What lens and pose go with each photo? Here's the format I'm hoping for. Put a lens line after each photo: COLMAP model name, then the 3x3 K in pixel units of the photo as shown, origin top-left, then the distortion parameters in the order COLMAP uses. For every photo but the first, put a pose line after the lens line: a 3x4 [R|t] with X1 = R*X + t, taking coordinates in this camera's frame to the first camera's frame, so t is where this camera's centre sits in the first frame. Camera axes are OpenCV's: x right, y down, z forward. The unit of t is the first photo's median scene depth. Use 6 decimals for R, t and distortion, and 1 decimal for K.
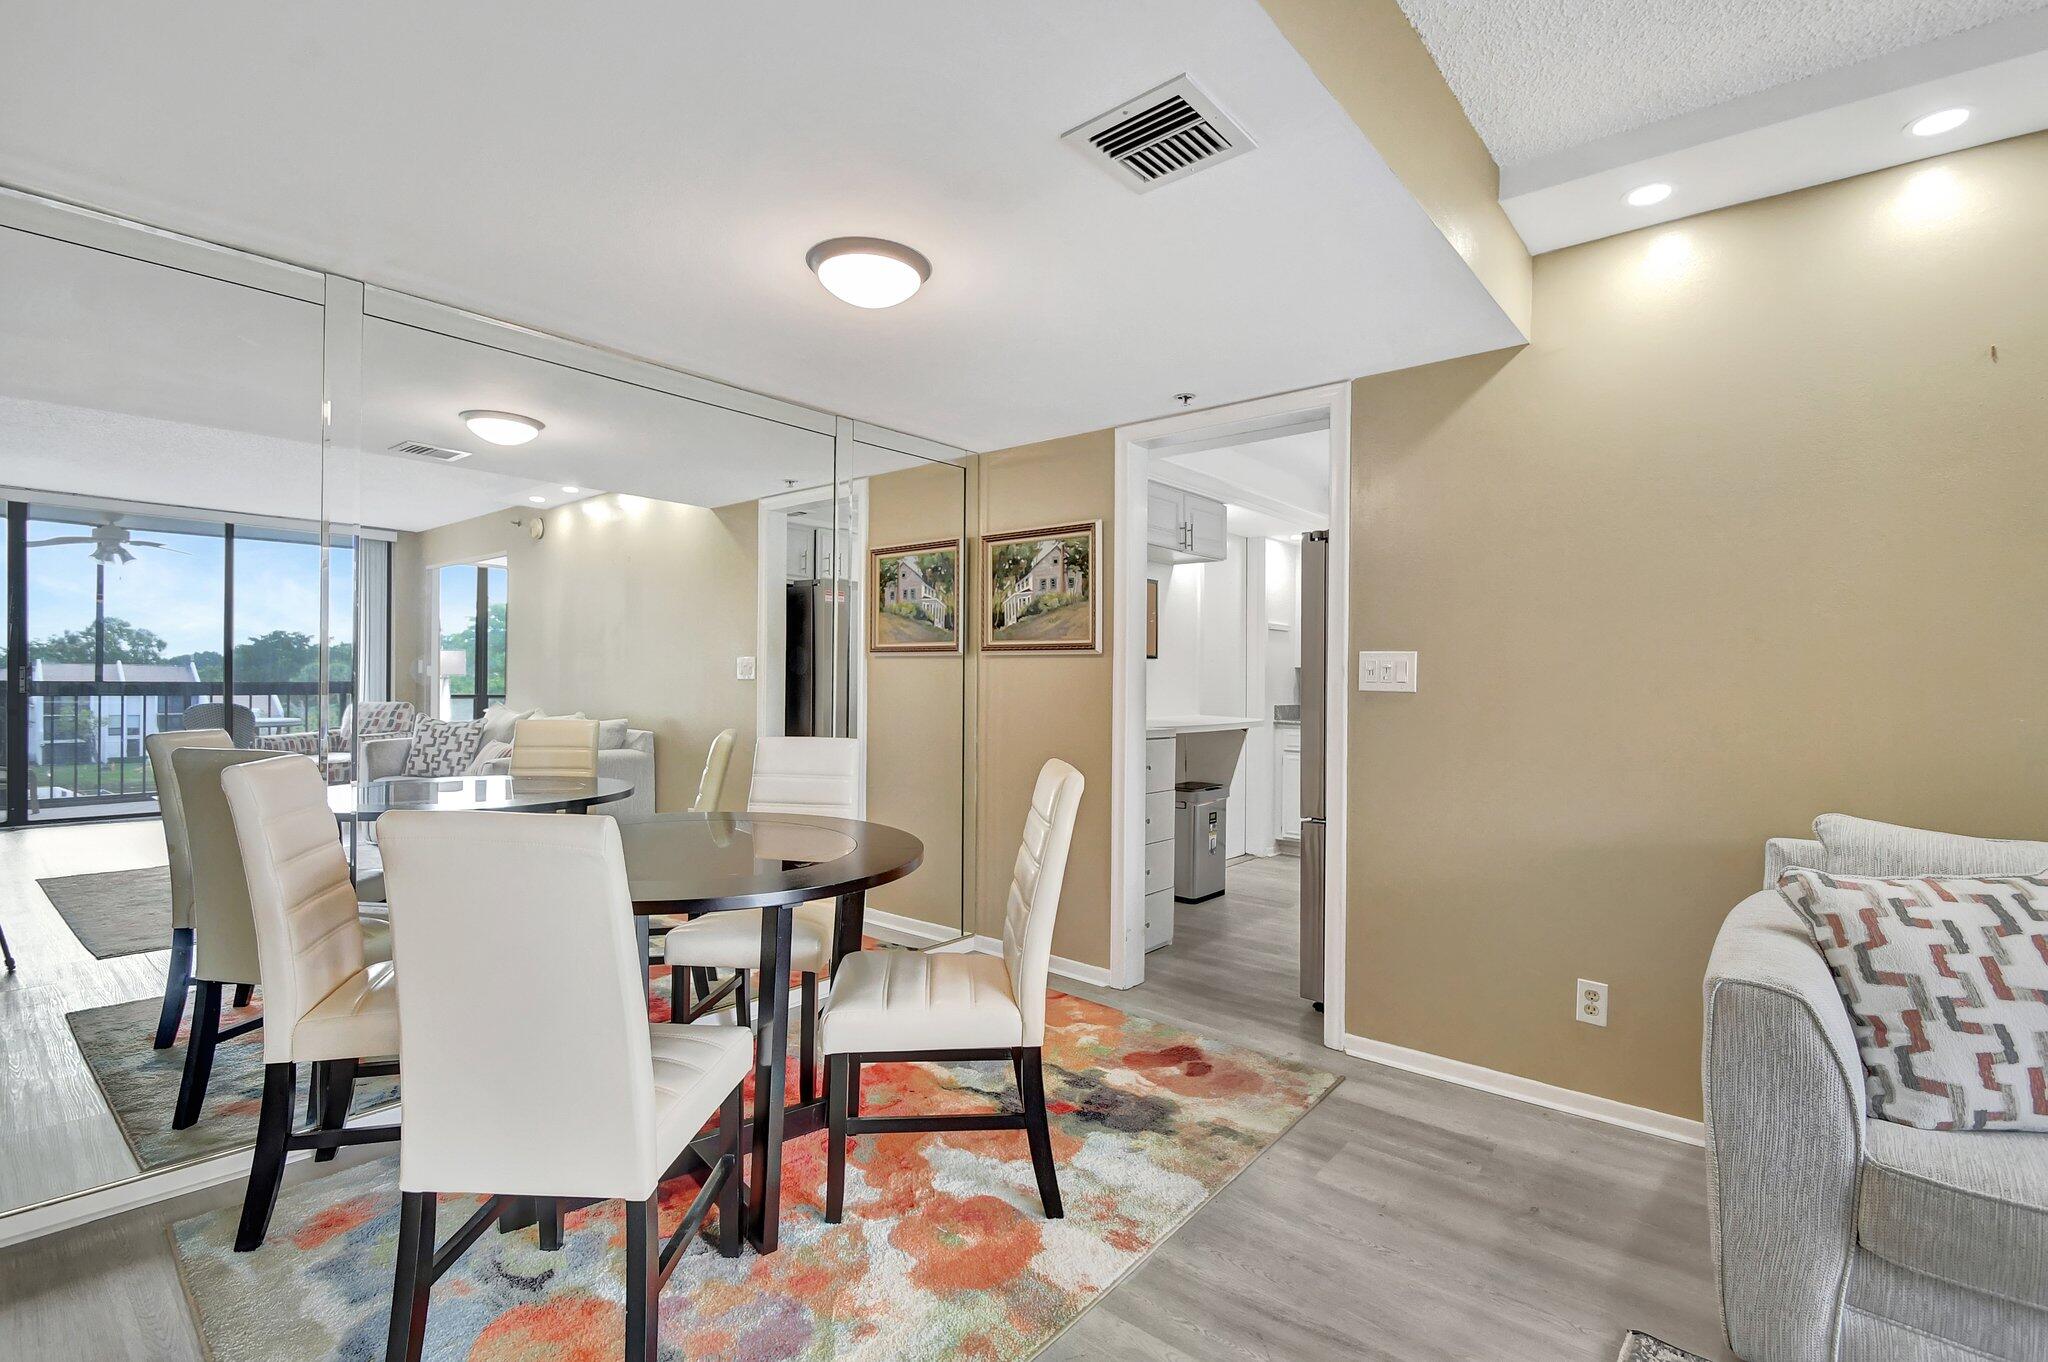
lens RADIAL K [[928.5, 0, 1029.2], [0, 928.5, 684.6], [0, 0, 1]] dist [-0.002719, -0.007729]
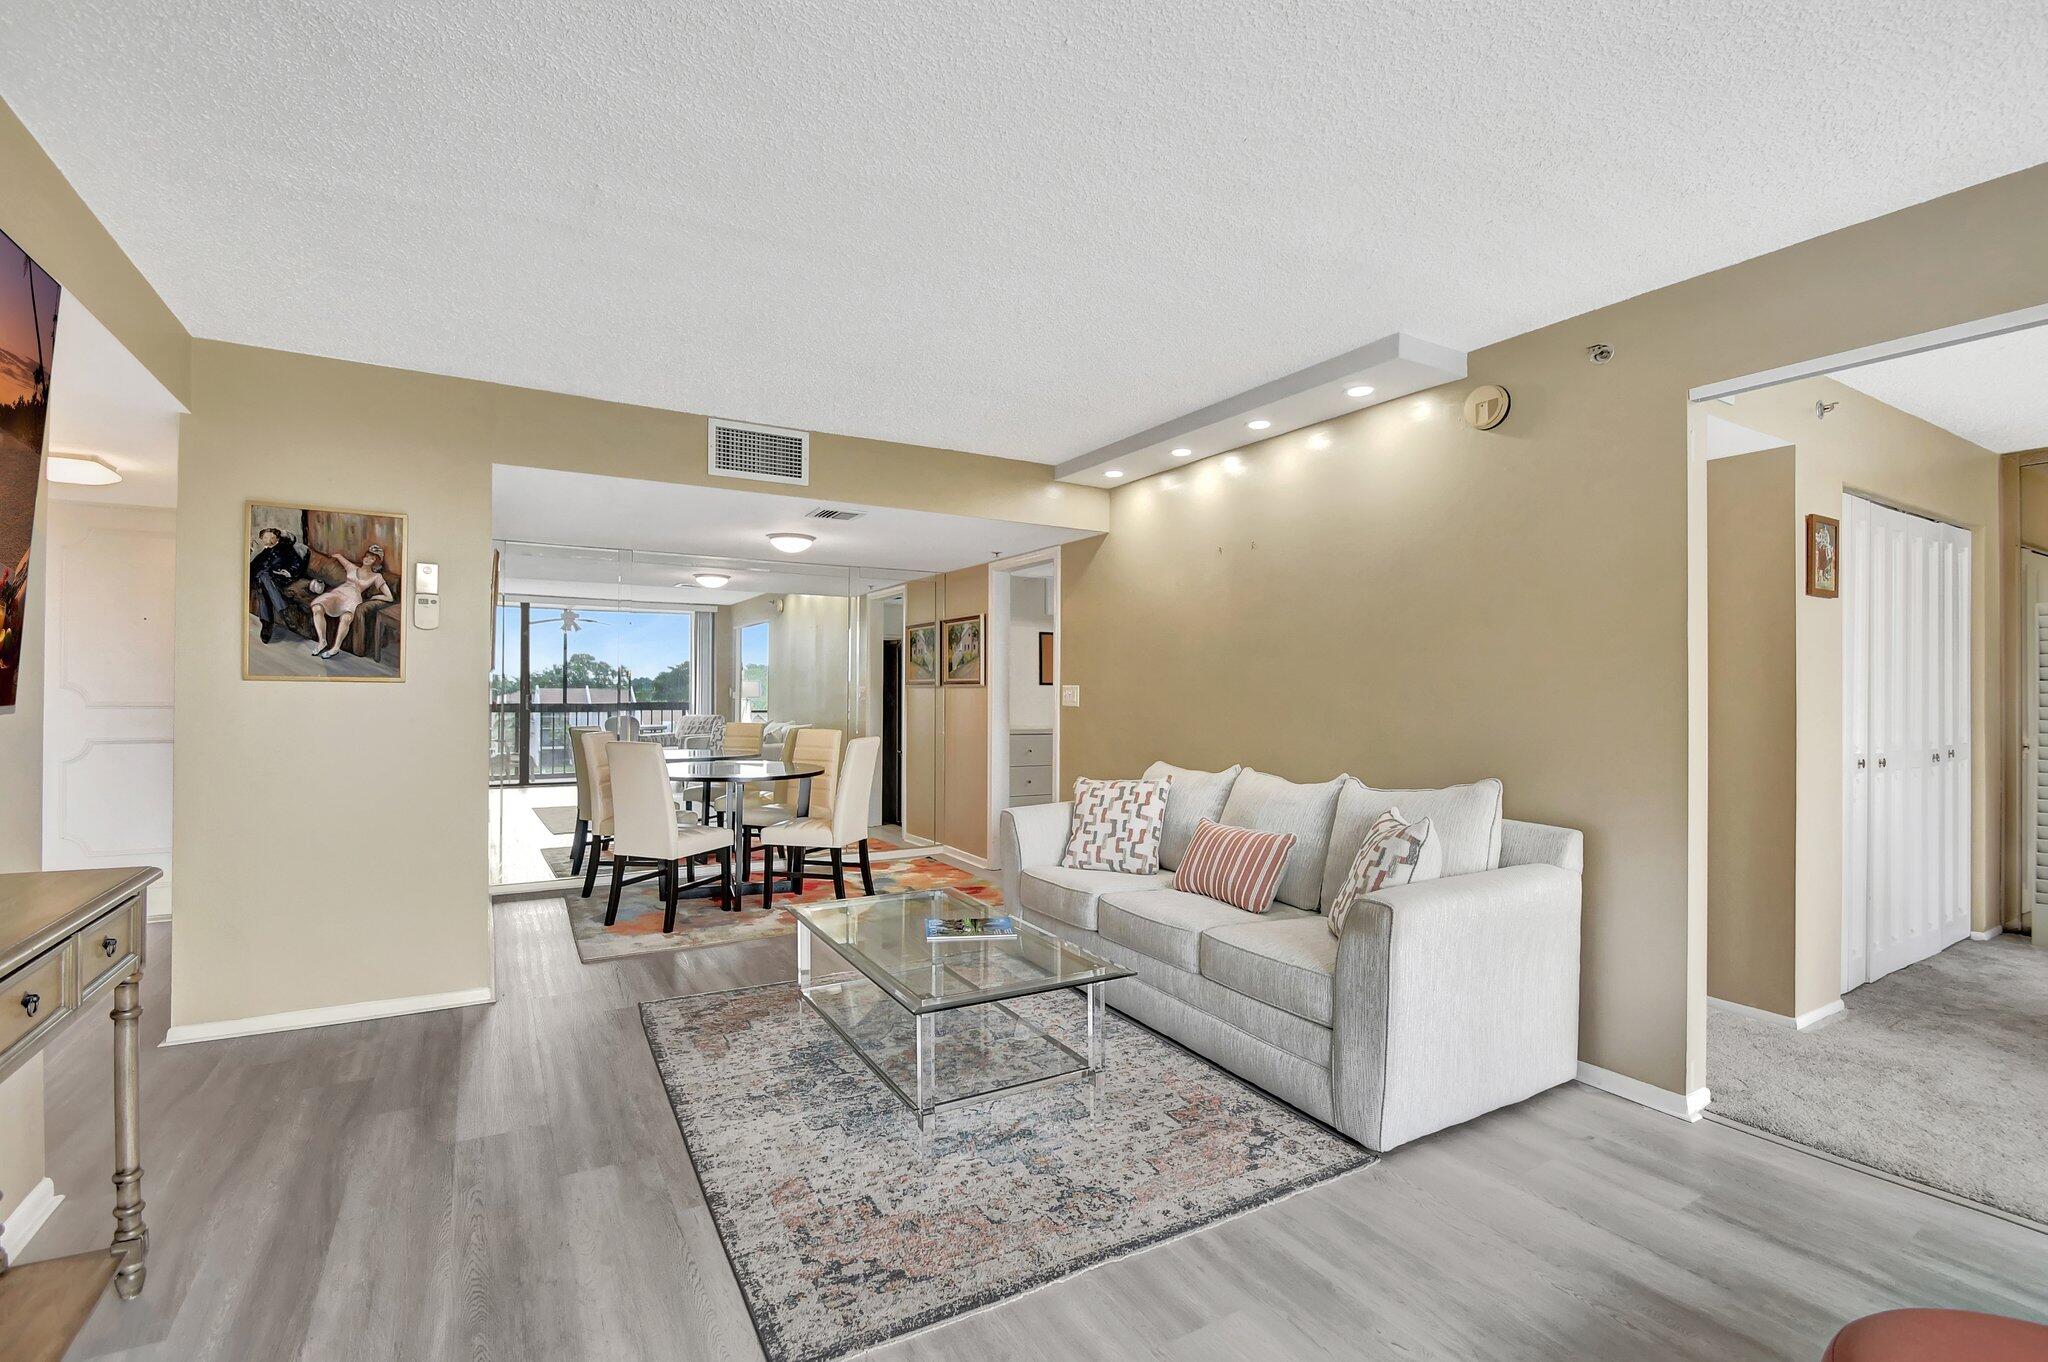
lens RADIAL K [[928.5, 0, 1051.1], [0, 928.5, 687.4], [0, 0, 1]] dist [-0.002719, -0.007729]
pose [[0.949229, -0.011396, -0.314381, 0.742730], [0.007176, 0.999868, -0.014576, -0.002446], [0.314506, 0.011580, 0.949185, -0.664326]]
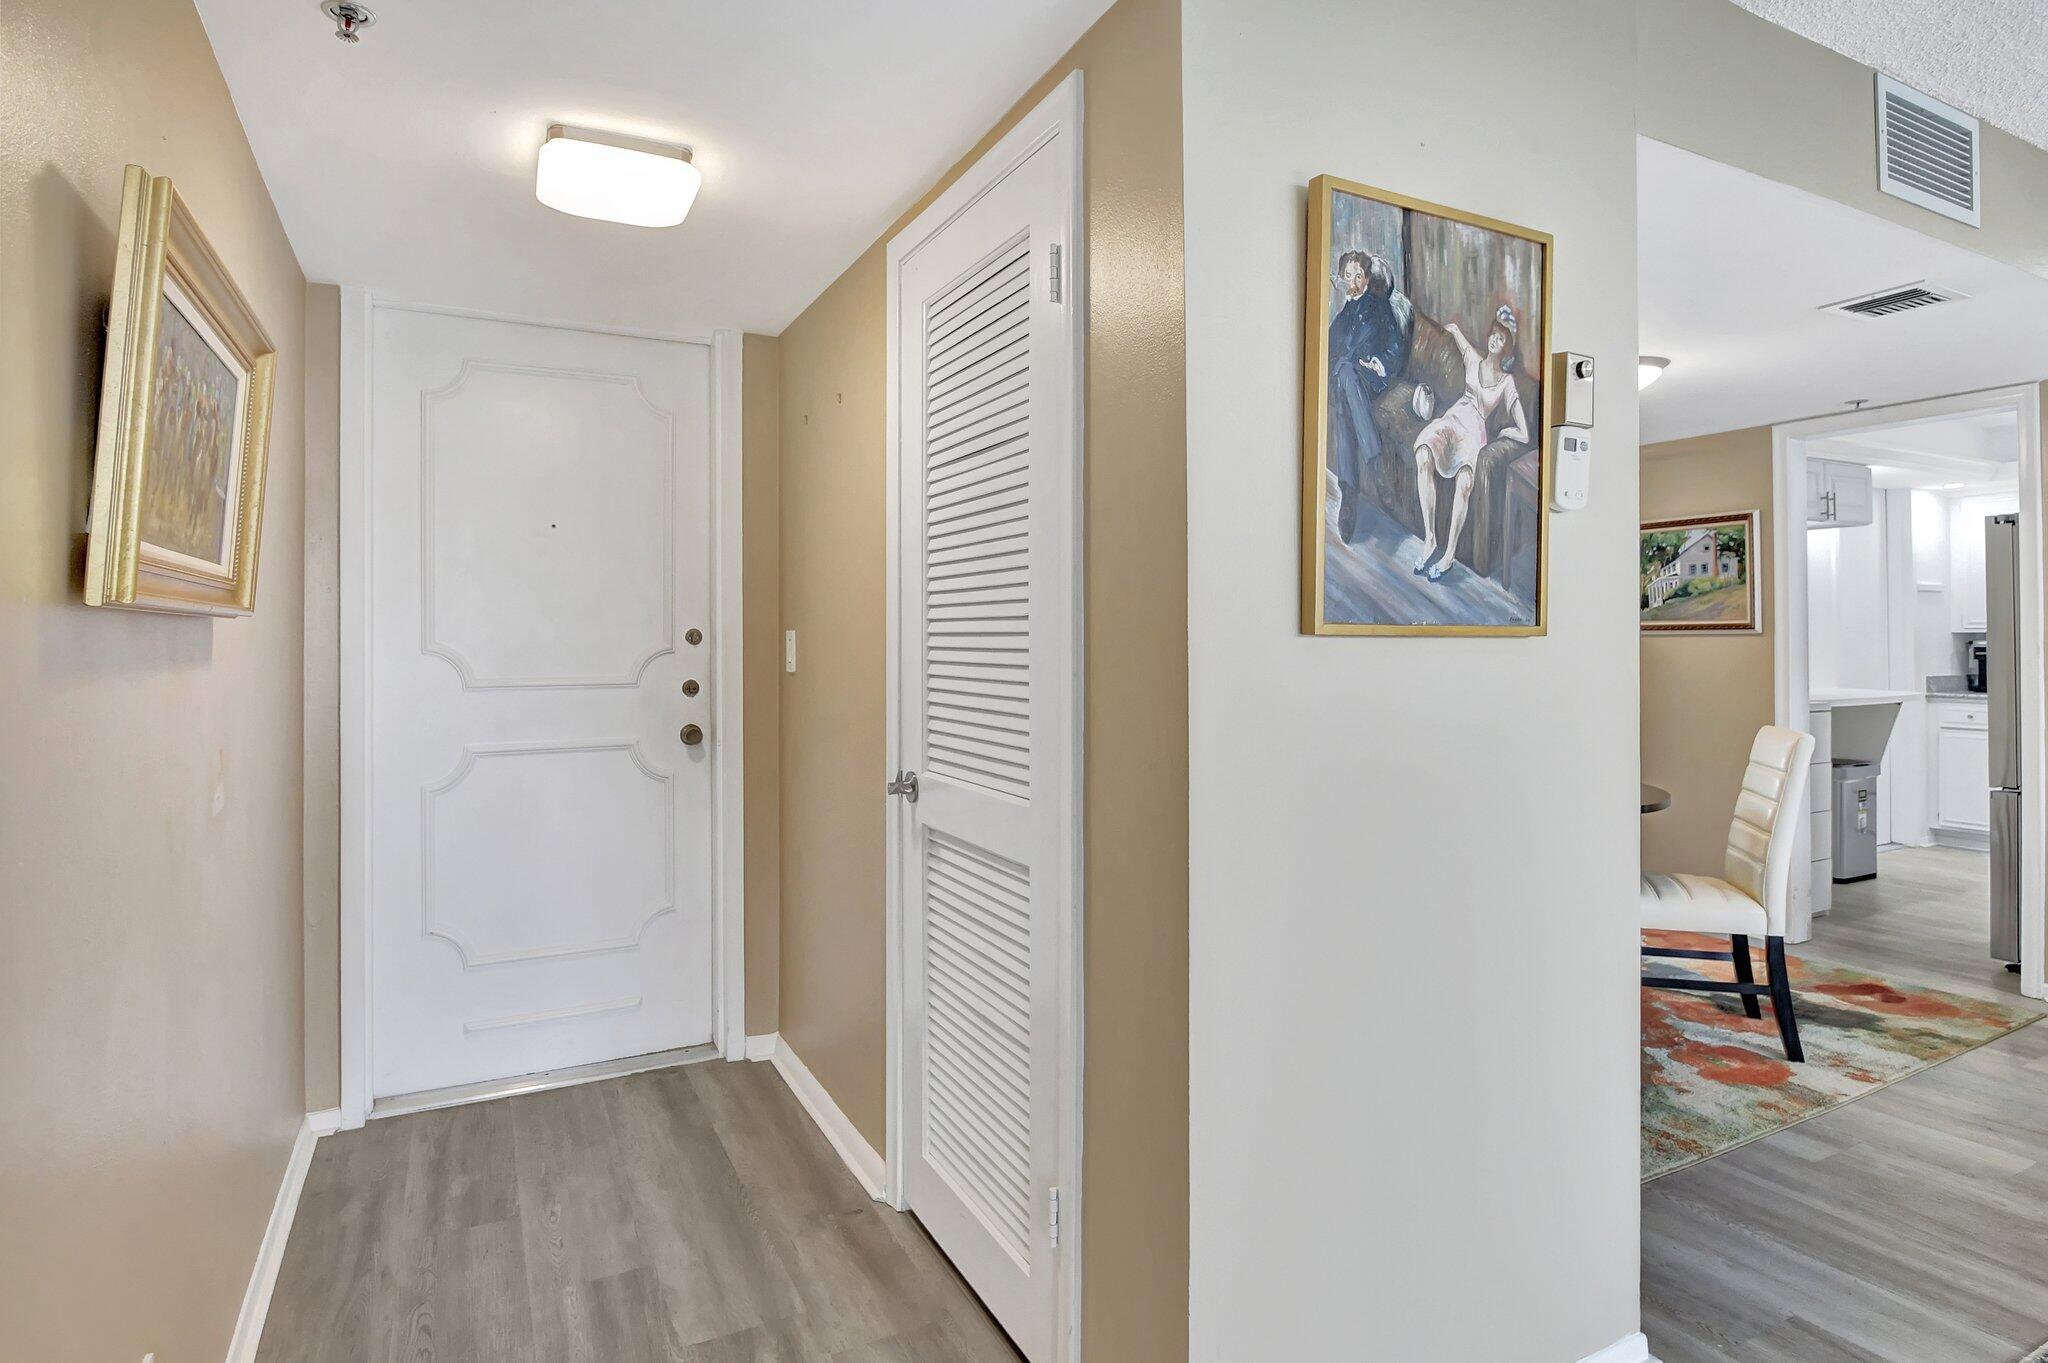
lens RADIAL K [[1117.0, 0, 1022.6], [0, 1117.0, 640.1], [0, 0, 1]] dist [-0.026021, -0.006616]
pose [[0.919948, -0.019945, -0.391533, -0.202234], [0.016679, 0.999792, -0.011742, -0.023254], [0.391686, 0.004271, 0.920089, -0.497168]]
